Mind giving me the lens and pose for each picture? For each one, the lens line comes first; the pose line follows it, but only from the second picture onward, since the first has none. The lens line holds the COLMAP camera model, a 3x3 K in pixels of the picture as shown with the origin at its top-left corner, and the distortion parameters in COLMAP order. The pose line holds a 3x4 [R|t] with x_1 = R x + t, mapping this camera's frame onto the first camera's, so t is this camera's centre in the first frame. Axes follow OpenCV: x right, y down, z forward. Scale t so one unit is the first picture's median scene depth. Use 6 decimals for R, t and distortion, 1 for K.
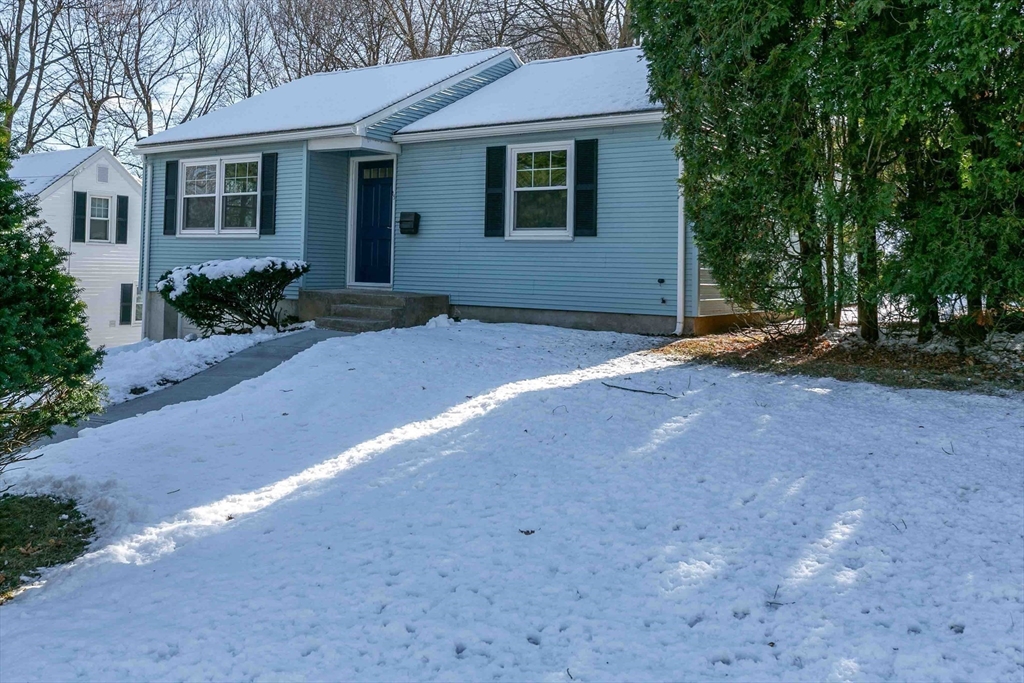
lens RADIAL K [[827.2, 0, 516.3], [0, 827.2, 254.8], [0, 0, 1]] dist [0.008137, 0.010812]
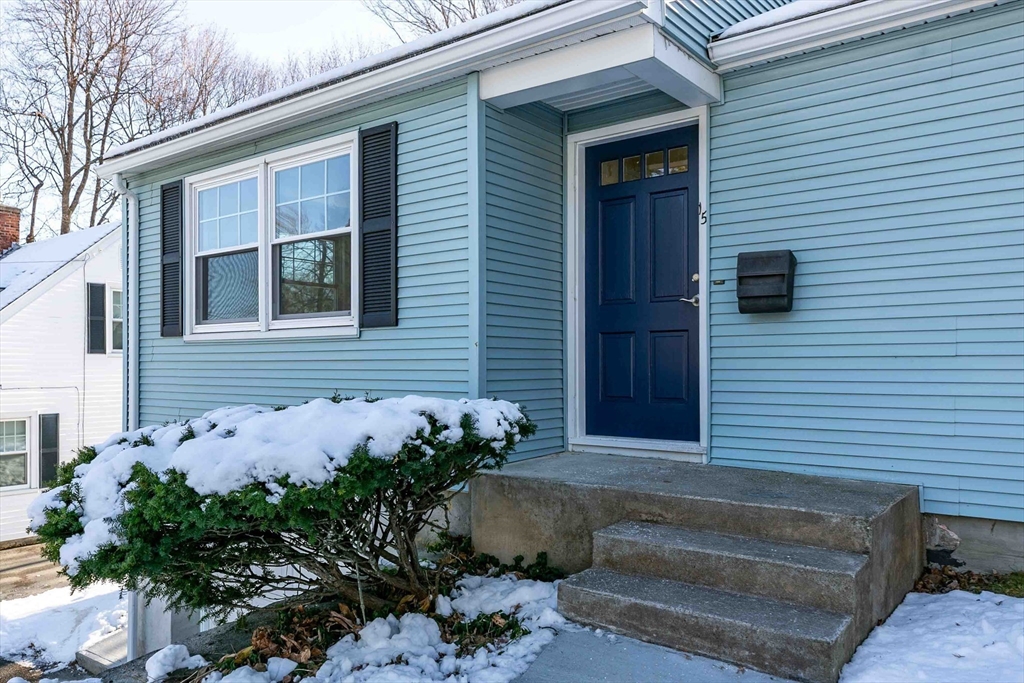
lens RADIAL K [[759.2, 0, 511.9], [0, 759.2, 375.5], [0, 0, 1]] dist [0.003753, 0.003595]
pose [[0.997049, -0.025124, -0.072537, -0.212769], [0.027257, 0.999220, 0.028567, -0.009756], [0.071762, -0.030460, 0.996957, 0.642988]]
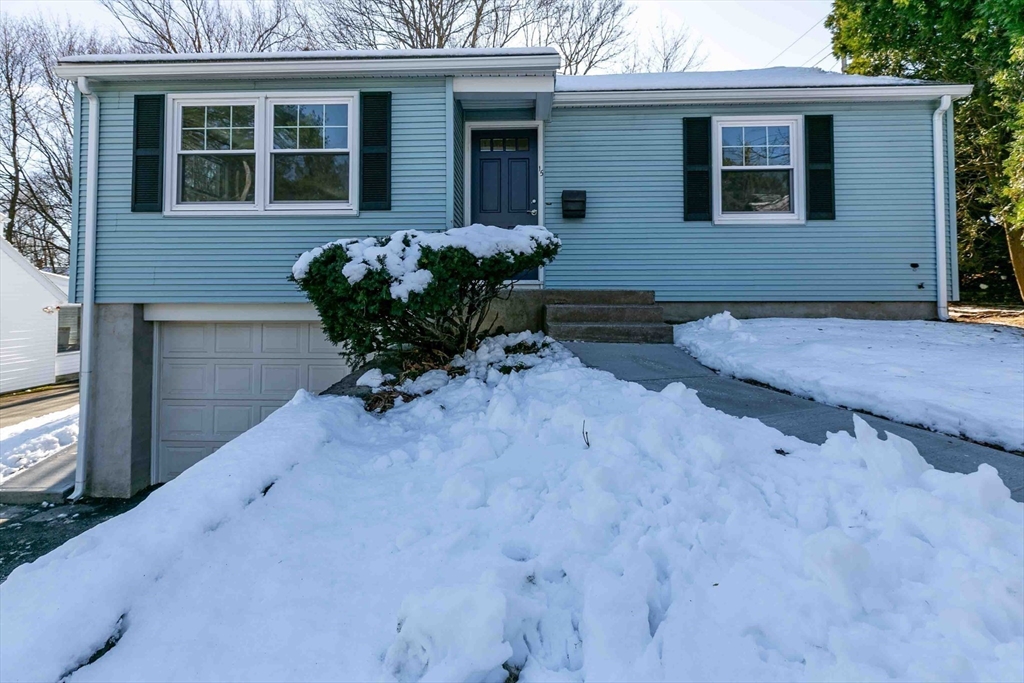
lens RADIAL K [[474.6, 0, 506.3], [0, 474.6, 286.5], [0, 0, 1]] dist [0.001784, 0.000346]
pose [[0.858012, -0.013654, 0.513448, -0.417538], [0.012179, 0.999906, 0.006238, 0.037766], [-0.513485, 0.000901, 0.858098, 0.620695]]
